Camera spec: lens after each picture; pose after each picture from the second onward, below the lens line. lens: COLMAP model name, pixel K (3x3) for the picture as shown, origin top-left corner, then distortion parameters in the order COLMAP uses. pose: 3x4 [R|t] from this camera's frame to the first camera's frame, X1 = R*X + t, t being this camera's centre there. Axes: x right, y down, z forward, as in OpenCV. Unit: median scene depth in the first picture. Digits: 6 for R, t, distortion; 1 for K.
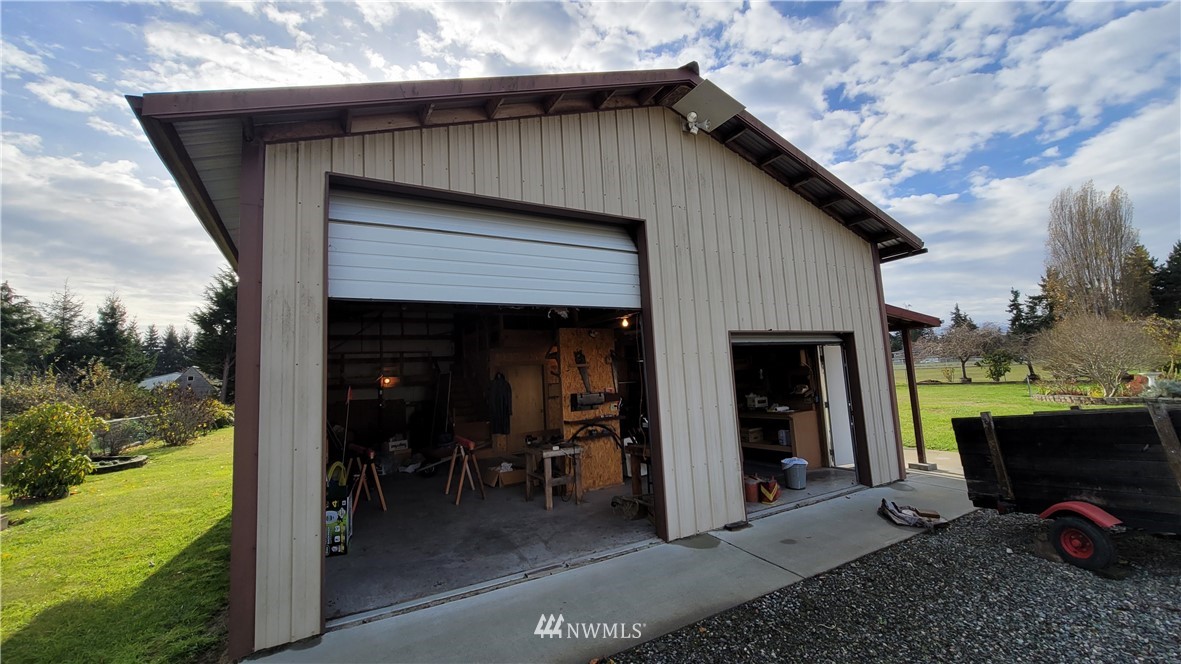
lens RADIAL K [[480.8, 0, 583.2], [0, 480.8, 328.5], [0, 0, 1]] dist [0.000244, -0.000167]
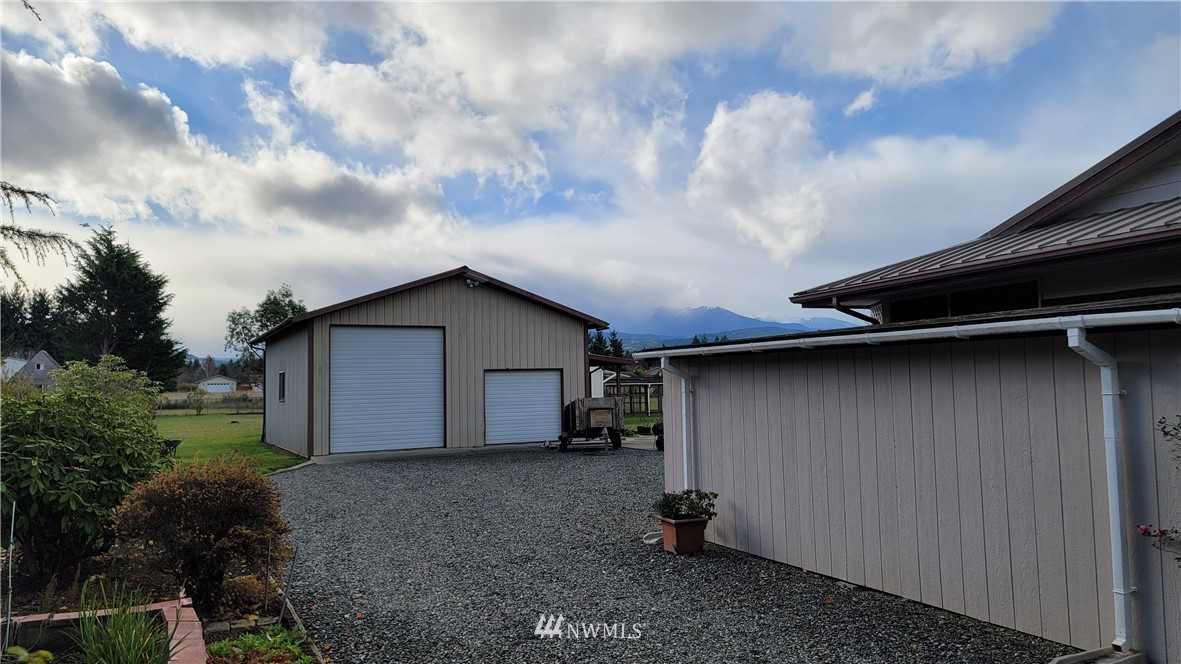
lens RADIAL K [[860.1, 0, 600.5], [0, 860.1, 341.5], [0, 0, 1]] dist [0.078205, -0.064403]
pose [[0.999016, 0.029057, -0.033497, 0.139266], [-0.026969, 0.997762, 0.061186, -0.056306], [0.035200, -0.060222, 0.997564, -0.445897]]
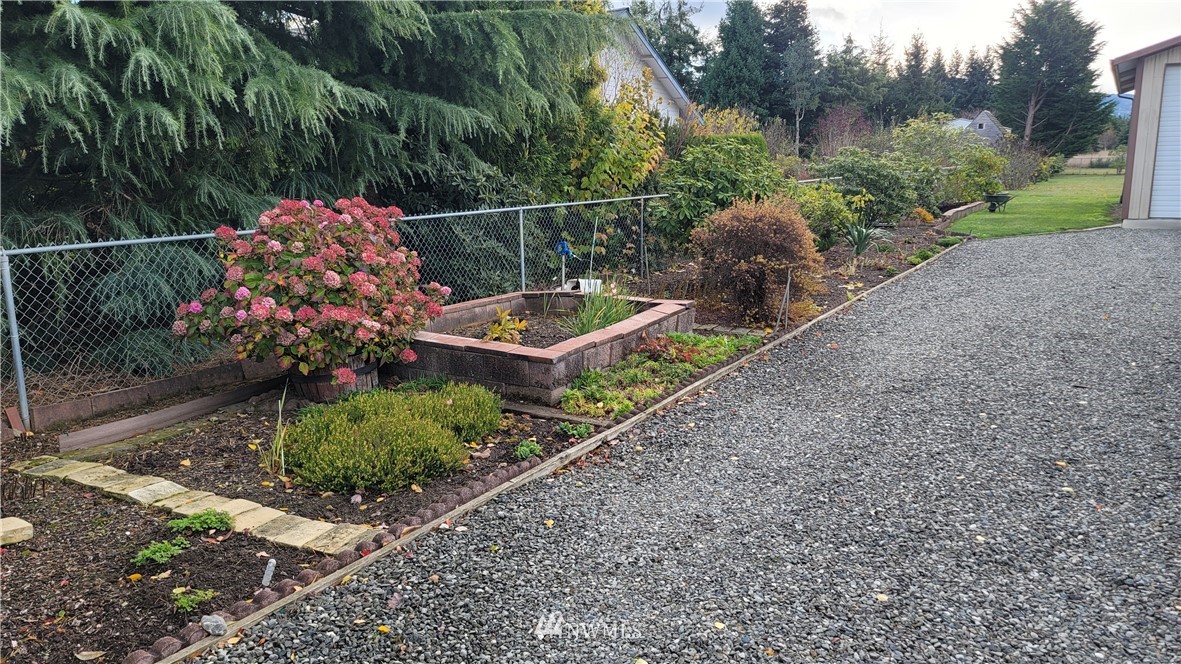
lens RADIAL K [[860.1, 0, 599.7], [0, 860.1, 336.9], [0, 0, 1]] dist [0.078205, -0.064403]
pose [[0.504817, 0.209779, -0.837349, 0.220589], [0.085314, 0.953148, 0.290224, -0.052240], [0.859000, -0.217947, 0.463268, -0.413911]]
